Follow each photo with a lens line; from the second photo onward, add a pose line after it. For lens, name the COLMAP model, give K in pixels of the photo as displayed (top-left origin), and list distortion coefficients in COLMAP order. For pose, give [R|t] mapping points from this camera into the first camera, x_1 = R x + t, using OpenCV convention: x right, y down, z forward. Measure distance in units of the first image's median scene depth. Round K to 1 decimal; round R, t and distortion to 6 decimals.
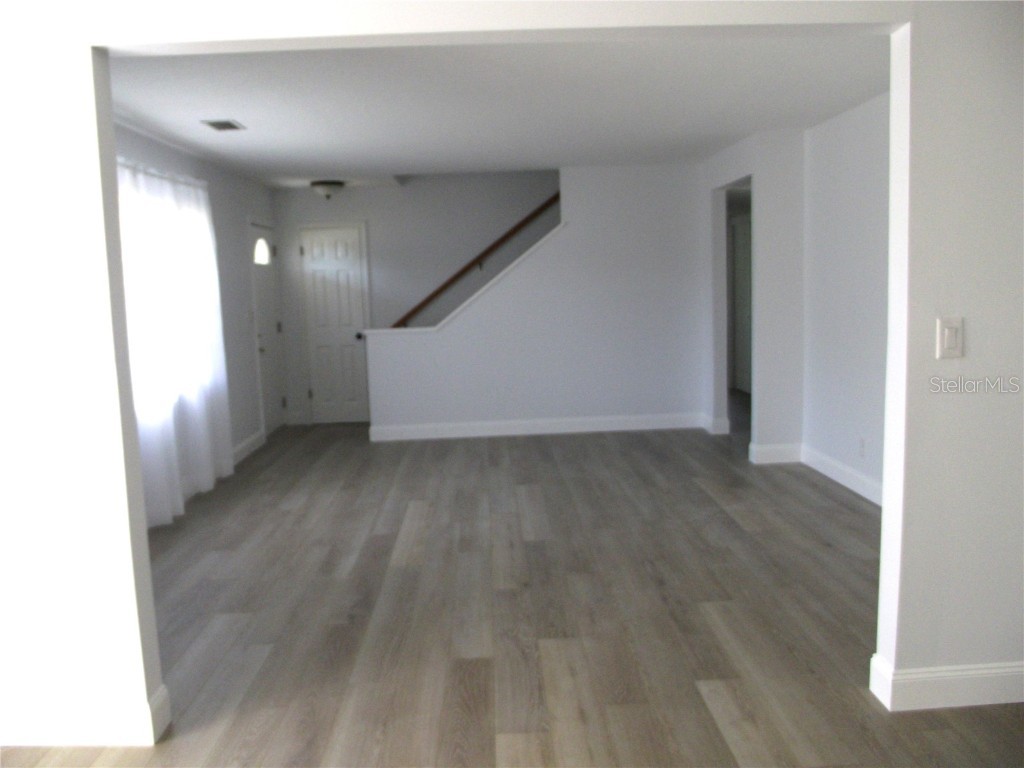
lens RADIAL K [[833.3, 0, 507.2], [0, 833.3, 382.8], [0, 0, 1]] dist [-0.062005, 0.008898]
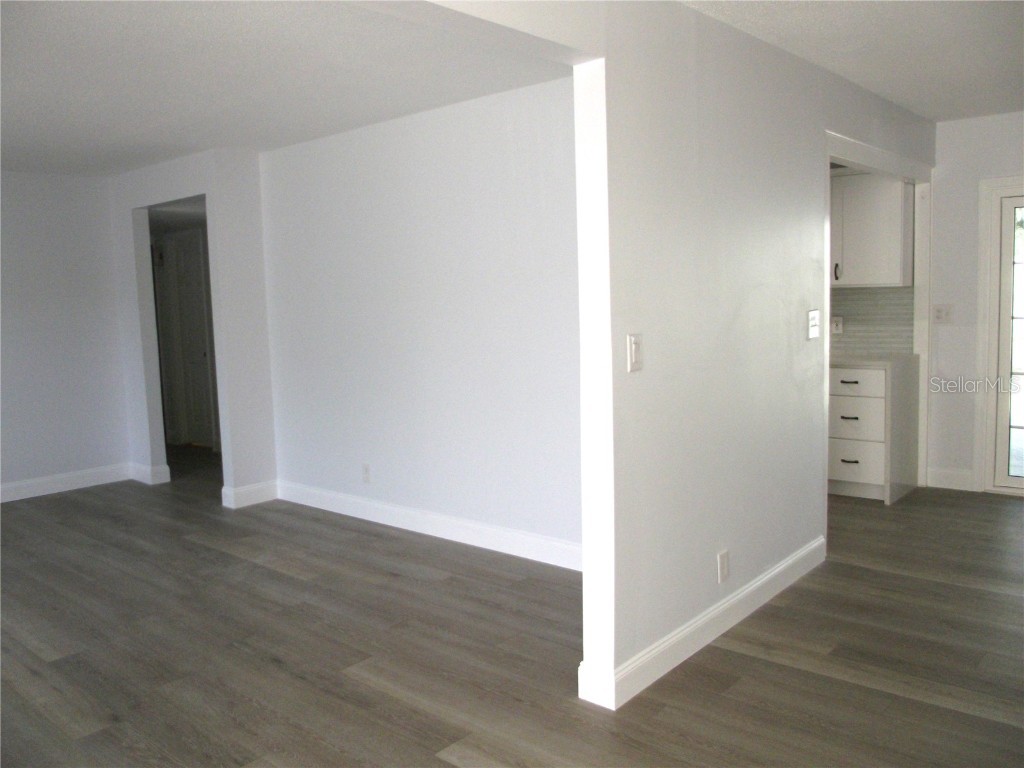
lens RADIAL K [[833.3, 0, 507.2], [0, 833.3, 382.8], [0, 0, 1]] dist [-0.062005, 0.008898]
pose [[0.674509, -0.062466, 0.735619, -0.224381], [0.092984, 0.995667, -0.000712, -0.016652], [-0.732388, 0.068882, 0.677395, 0.211923]]
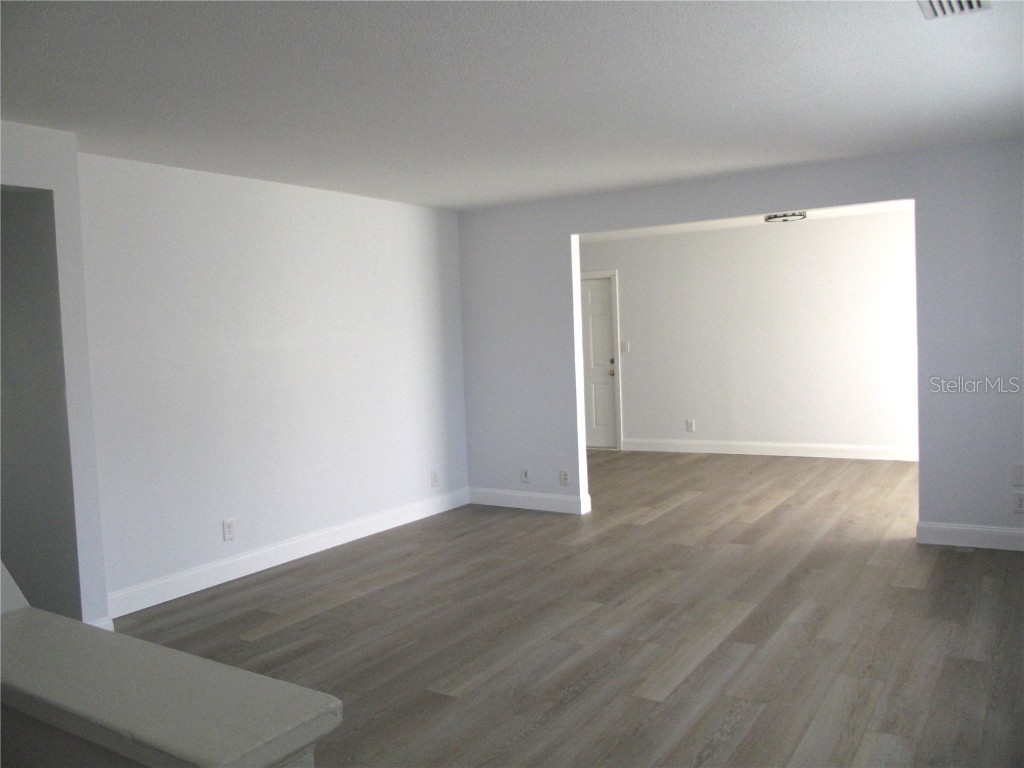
lens RADIAL K [[833.3, 0, 507.2], [0, 833.3, 382.8], [0, 0, 1]] dist [-0.062005, 0.008898]
pose [[-0.821708, 0.035233, 0.568818, -0.445525], [0.135422, 0.981571, 0.134829, -0.202011], [-0.553585, 0.187821, -0.811337, 1.832483]]
